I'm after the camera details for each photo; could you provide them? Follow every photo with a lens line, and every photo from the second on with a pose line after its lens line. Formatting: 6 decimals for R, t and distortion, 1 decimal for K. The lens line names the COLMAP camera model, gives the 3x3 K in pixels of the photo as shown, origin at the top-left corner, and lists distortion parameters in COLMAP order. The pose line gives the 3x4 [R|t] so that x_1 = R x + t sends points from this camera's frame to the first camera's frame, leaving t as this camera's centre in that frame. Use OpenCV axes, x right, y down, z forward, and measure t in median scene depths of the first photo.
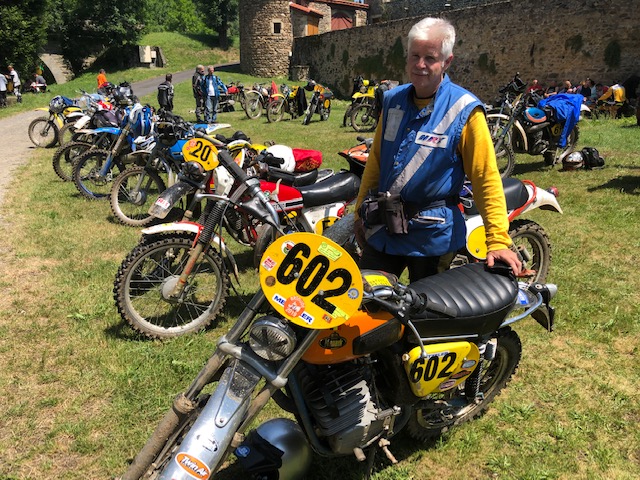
lens RADIAL K [[575.7, 0, 320.0], [0, 575.7, 235.9], [0, 0, 1]] dist [0.041305, 0.019240]
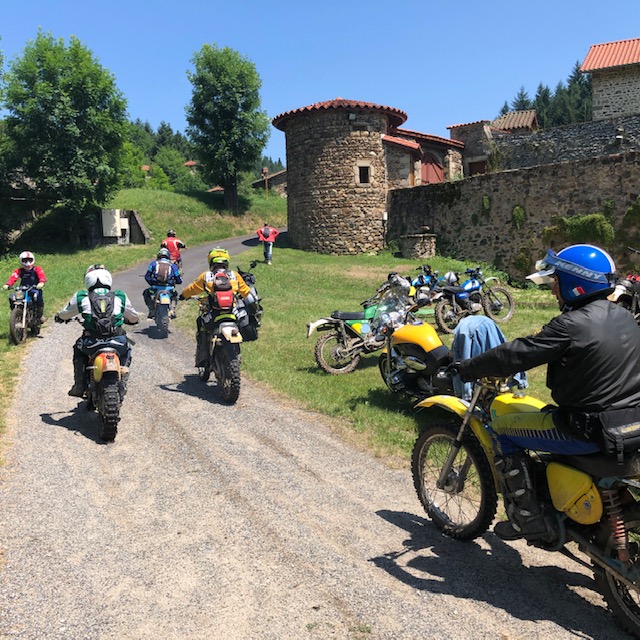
lens RADIAL K [[767.3, 0, 318.7], [0, 767.3, 323.6], [0, 0, 1]] dist [0.075744, 0.000000]
pose [[0.993239, -0.032545, 0.111431, -0.193100], [0.051733, 0.983403, -0.173906, -0.067680], [-0.103922, 0.178494, 0.978437, 0.236561]]
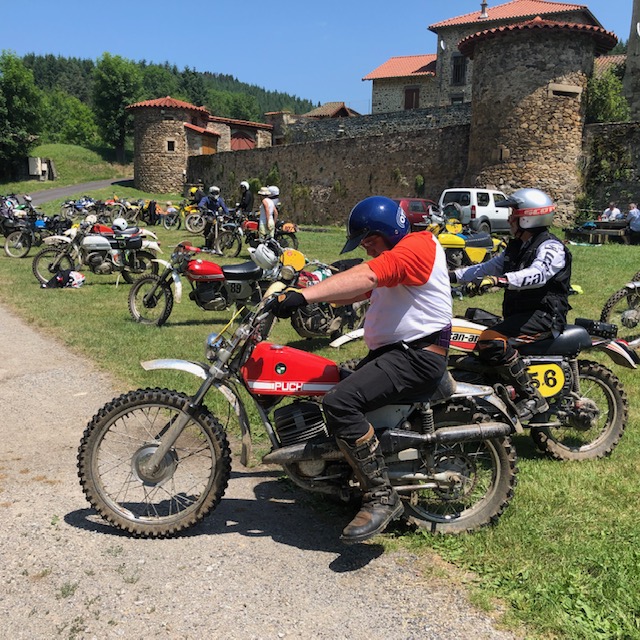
lens RADIAL K [[767.3, 0, 318.4], [0, 767.3, 322.2], [0, 0, 1]] dist [0.075744, 0.000000]
pose [[0.998106, 0.019223, 0.058438, 0.098819], [-0.012844, 0.994107, -0.107641, 0.077317], [-0.060163, 0.106686, 0.992471, -0.284387]]
